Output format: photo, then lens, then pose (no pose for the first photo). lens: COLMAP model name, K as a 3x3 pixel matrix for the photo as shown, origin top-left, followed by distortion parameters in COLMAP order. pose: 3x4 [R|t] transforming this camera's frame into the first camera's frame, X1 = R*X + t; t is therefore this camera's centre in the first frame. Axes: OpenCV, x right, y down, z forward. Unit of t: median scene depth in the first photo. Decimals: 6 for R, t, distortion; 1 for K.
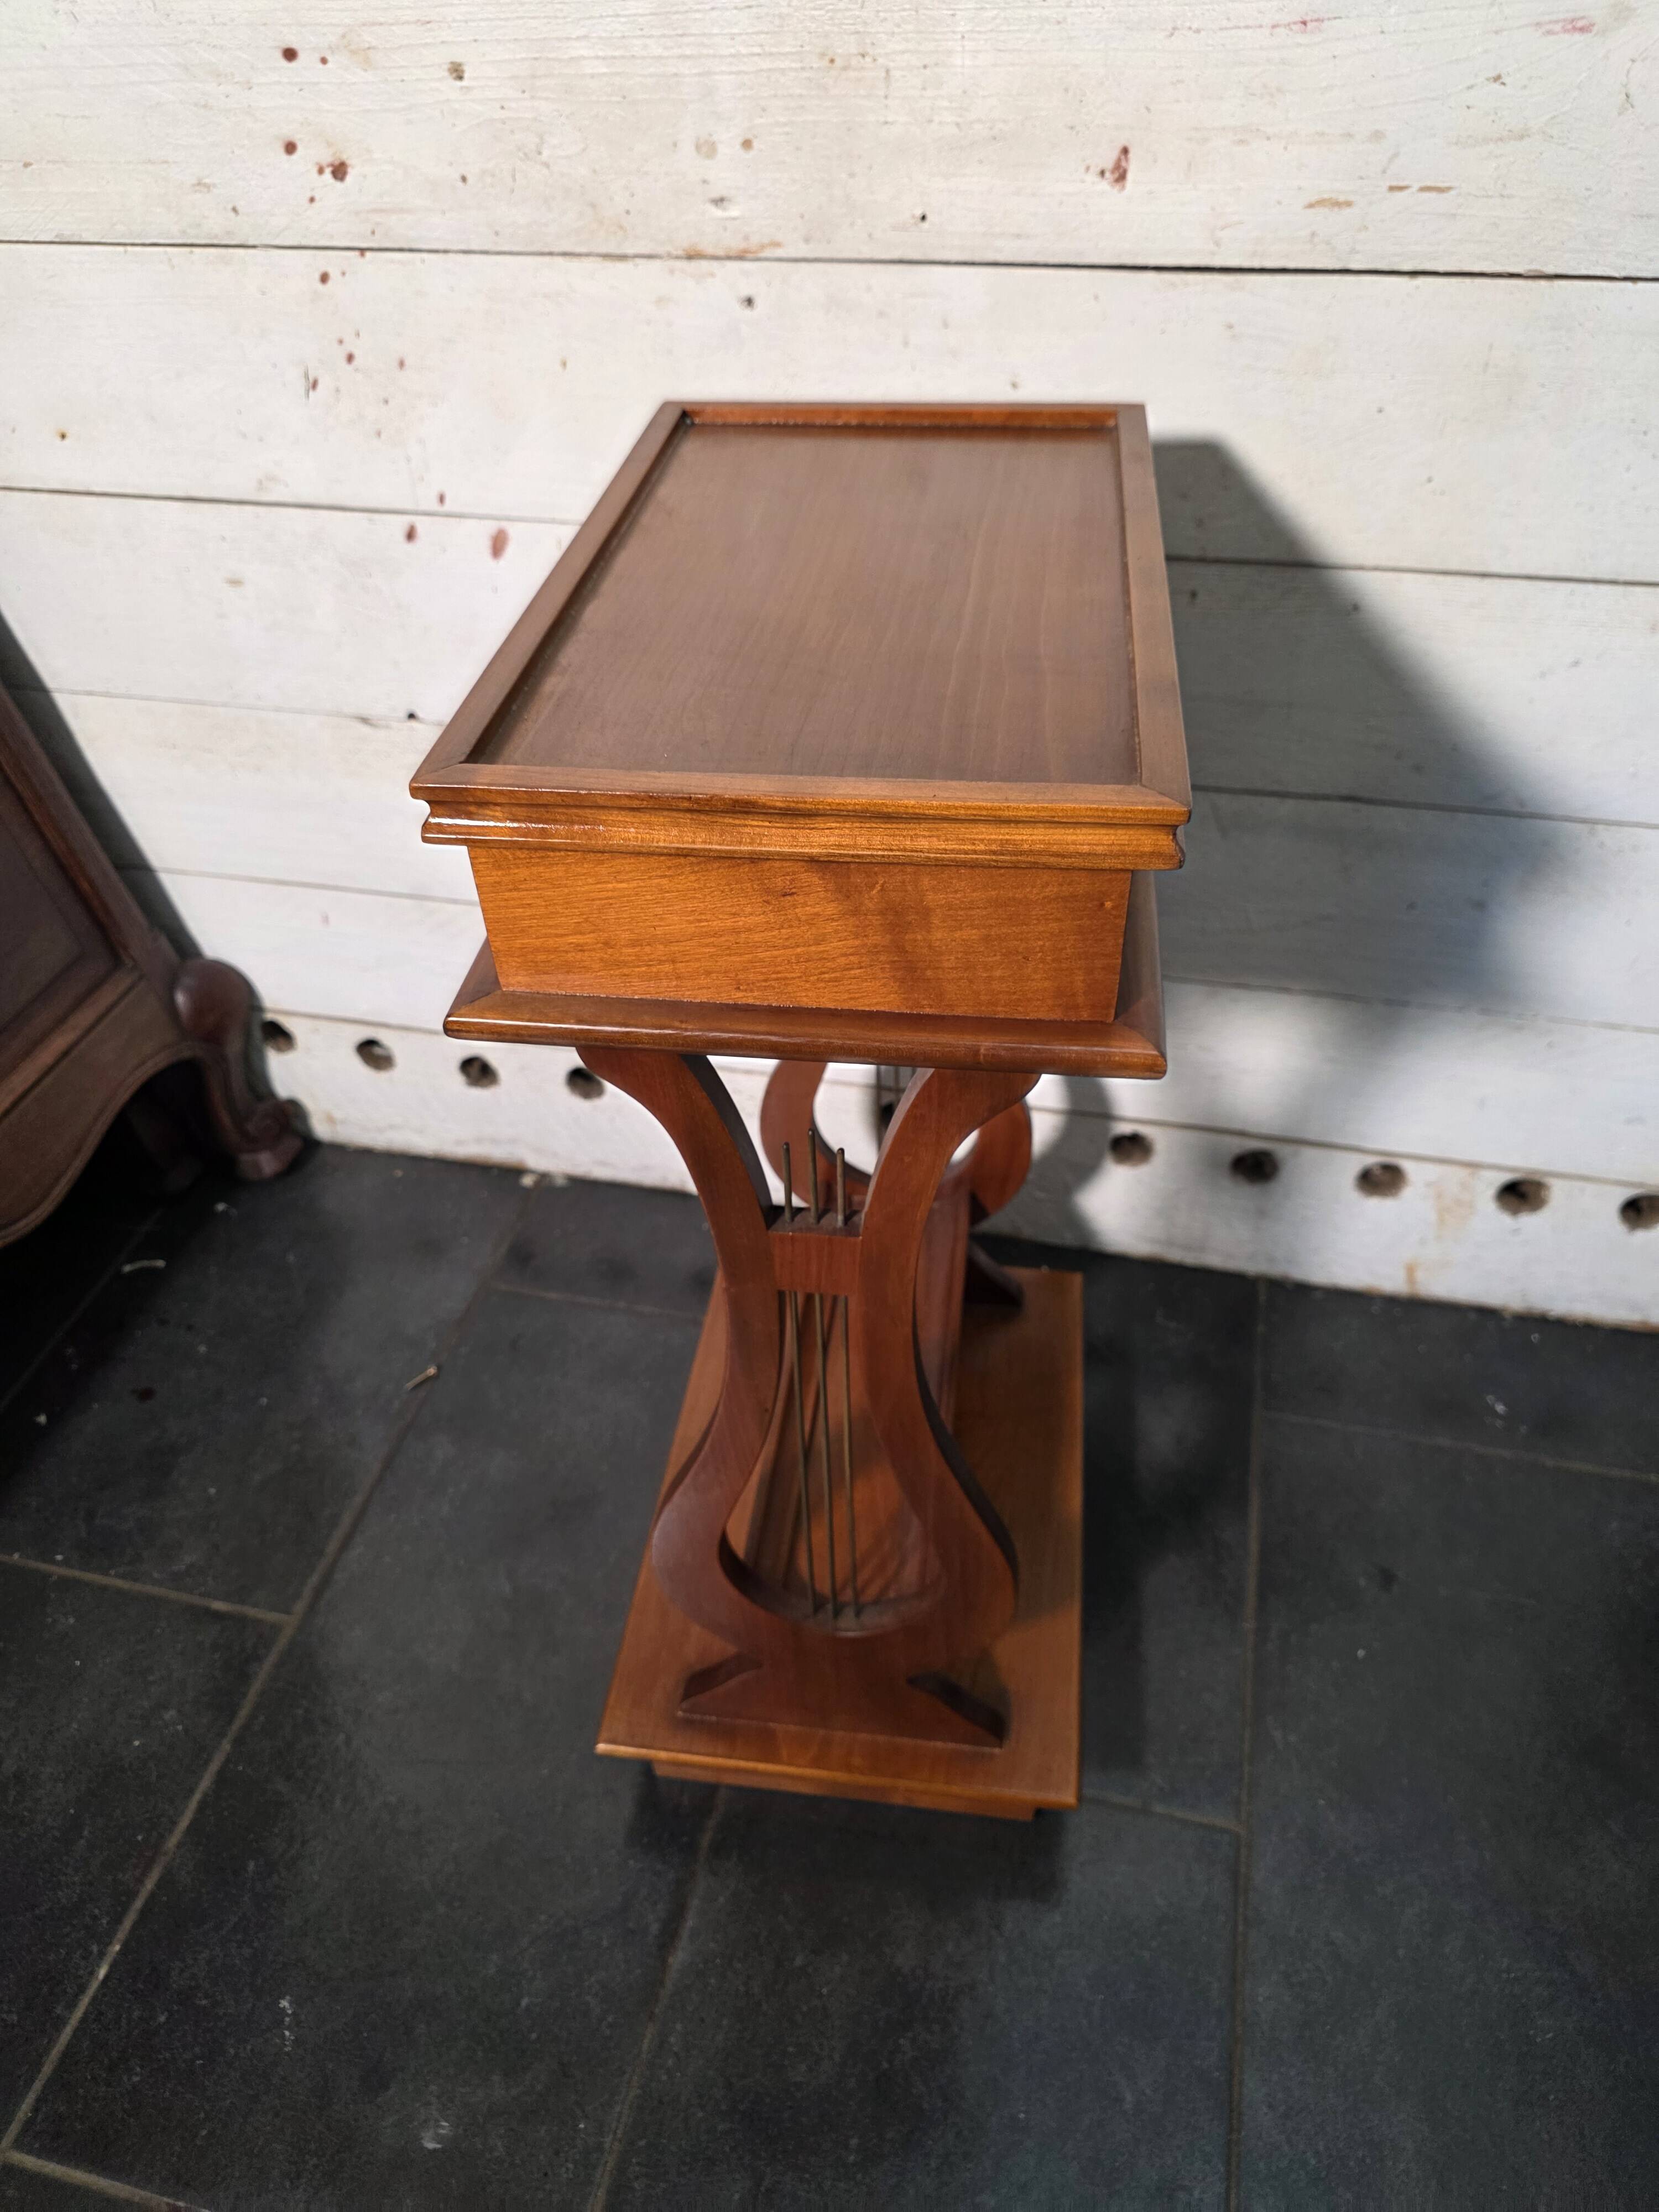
lens RADIAL K [[1558.0, 0, 836.1], [0, 1558.0, 1098.5], [0, 0, 1]] dist [0.002980, -0.008279]
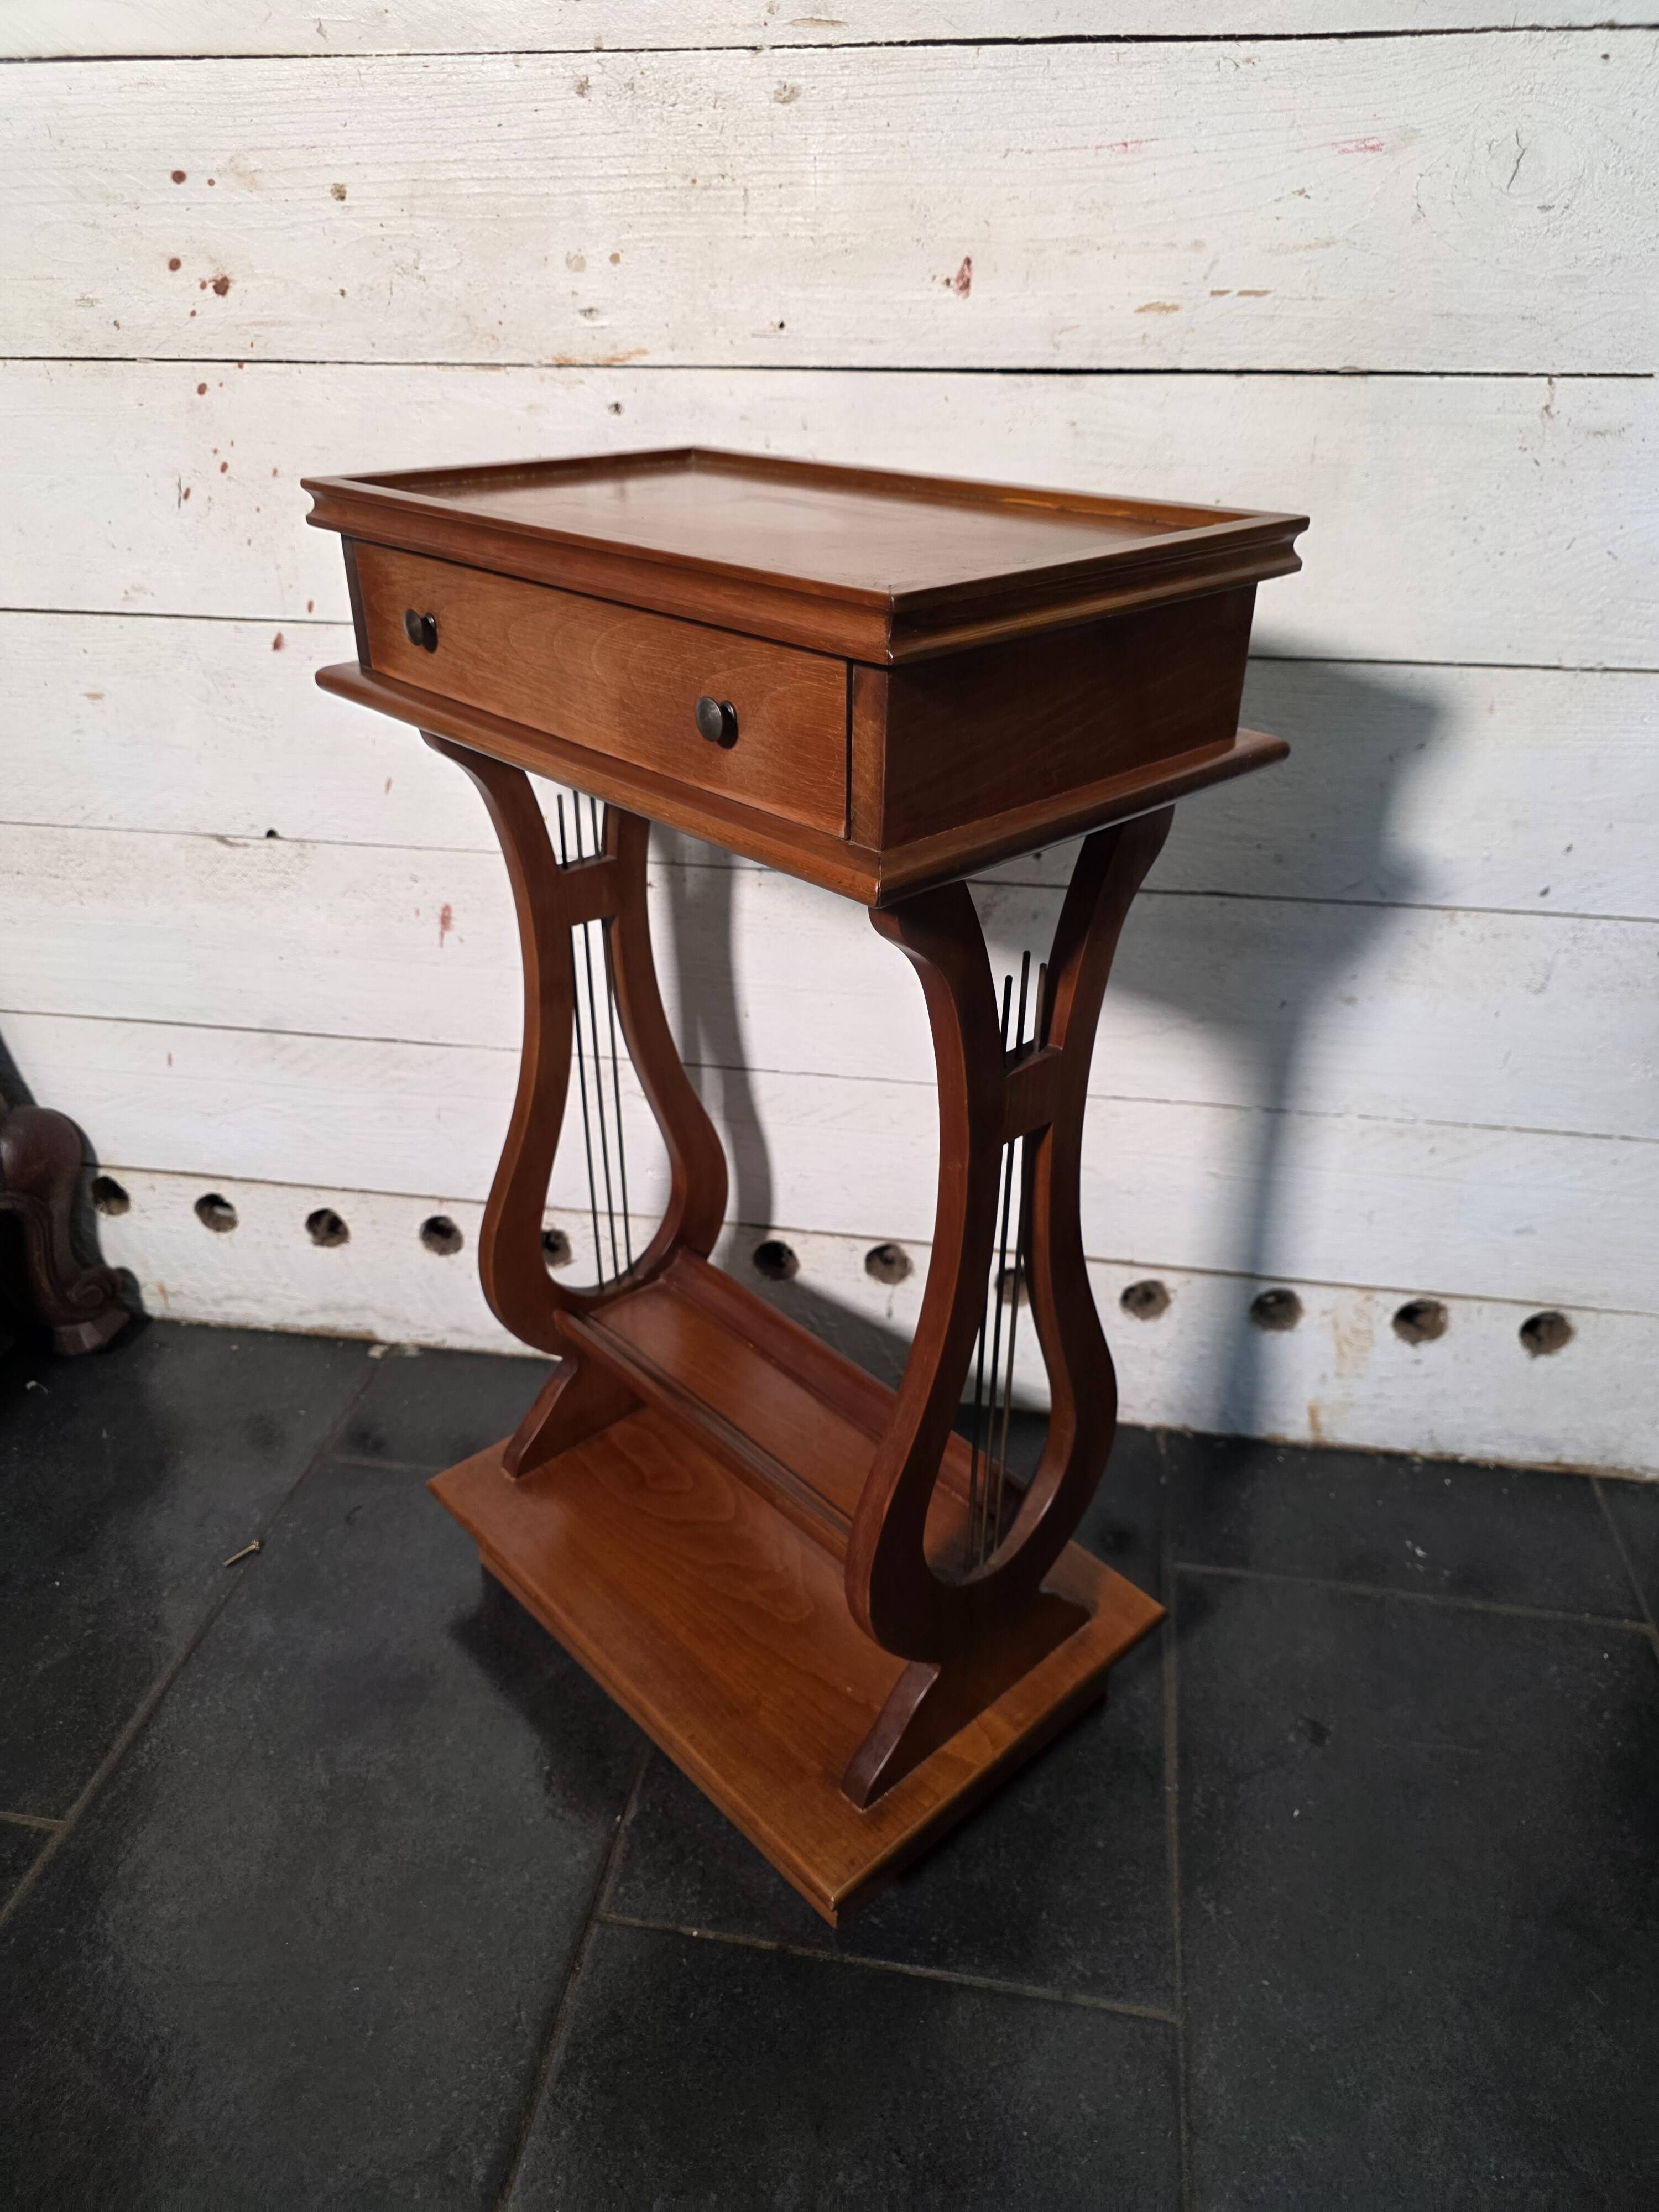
lens RADIAL K [[1550.5, 0, 830.3], [0, 1550.5, 1084.5], [0, 0, 1]] dist [0.010417, -0.010968]
pose [[0.997650, -0.003819, 0.068412, 0.014016], [0.018273, 0.977113, -0.211935, 0.154937], [-0.066037, 0.212687, 0.974886, 0.074440]]
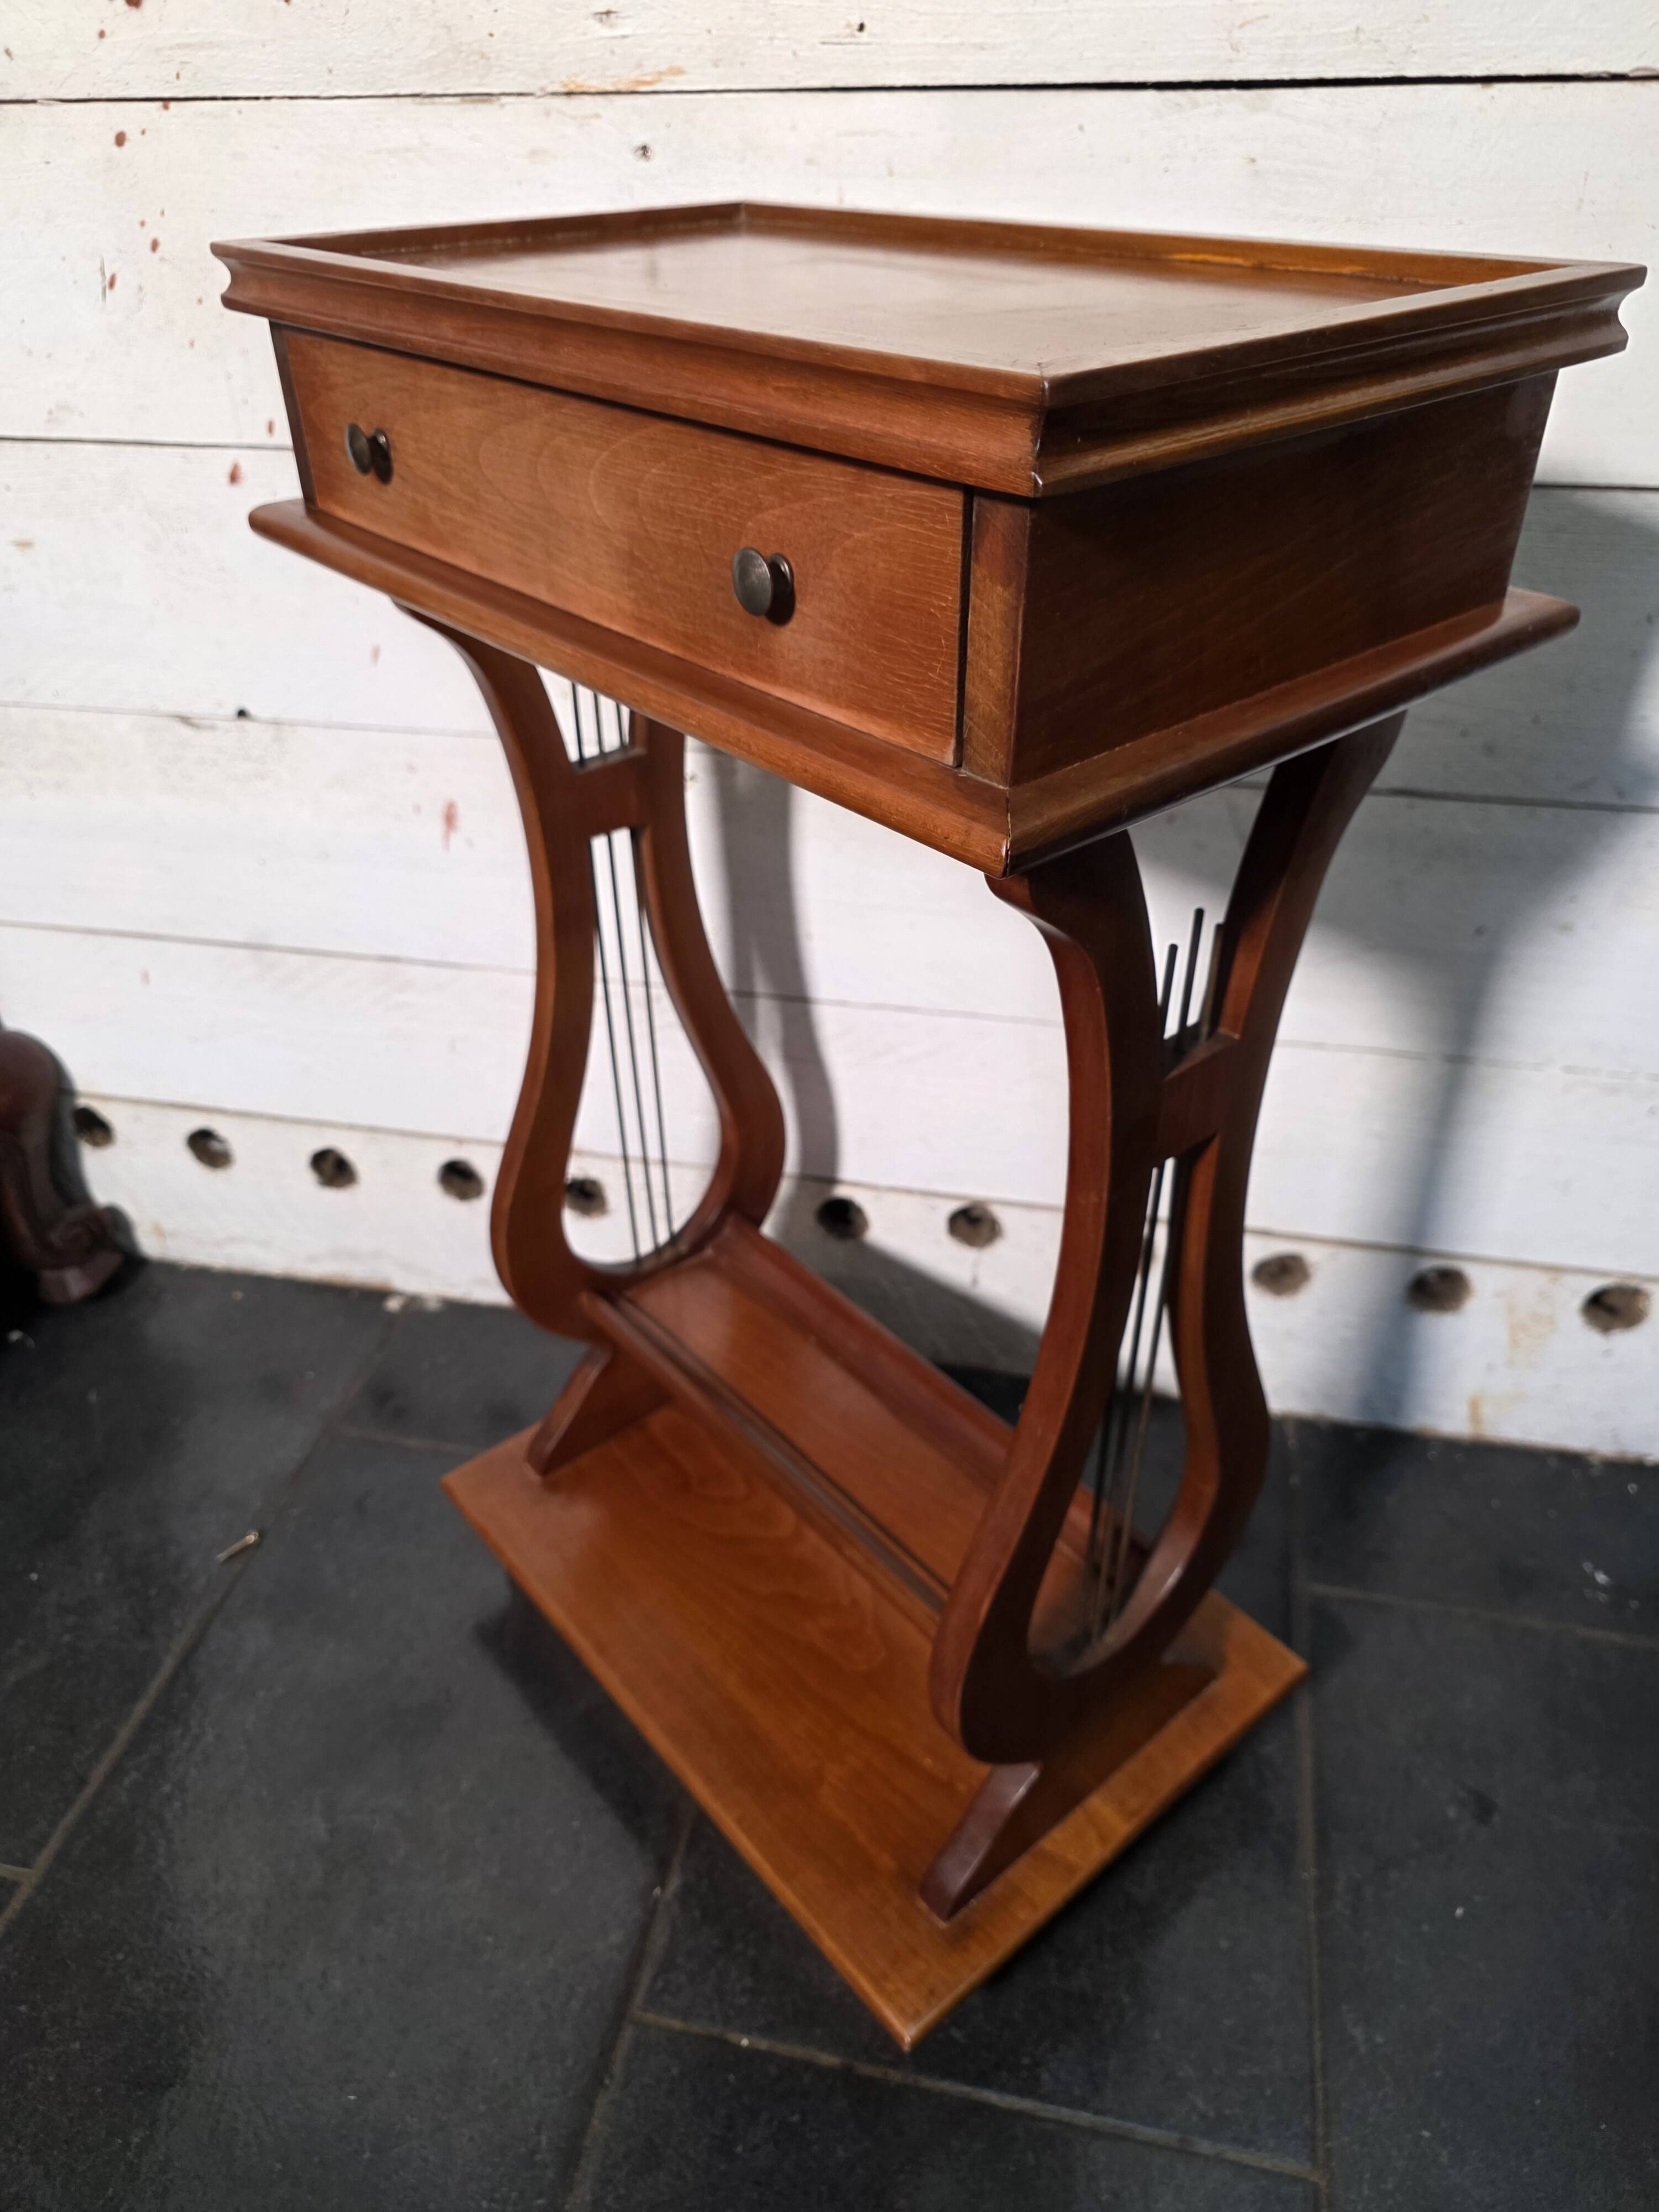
lens RADIAL K [[1564.5, 0, 823.3], [0, 1564.5, 1110.6], [0, 0, 1]] dist [-0.005727, -0.000303]
pose [[0.999812, -0.000406, 0.019407, 0.019963], [0.002425, 0.994563, -0.104109, 0.059582], [-0.019259, 0.104137, 0.994376, 0.258197]]
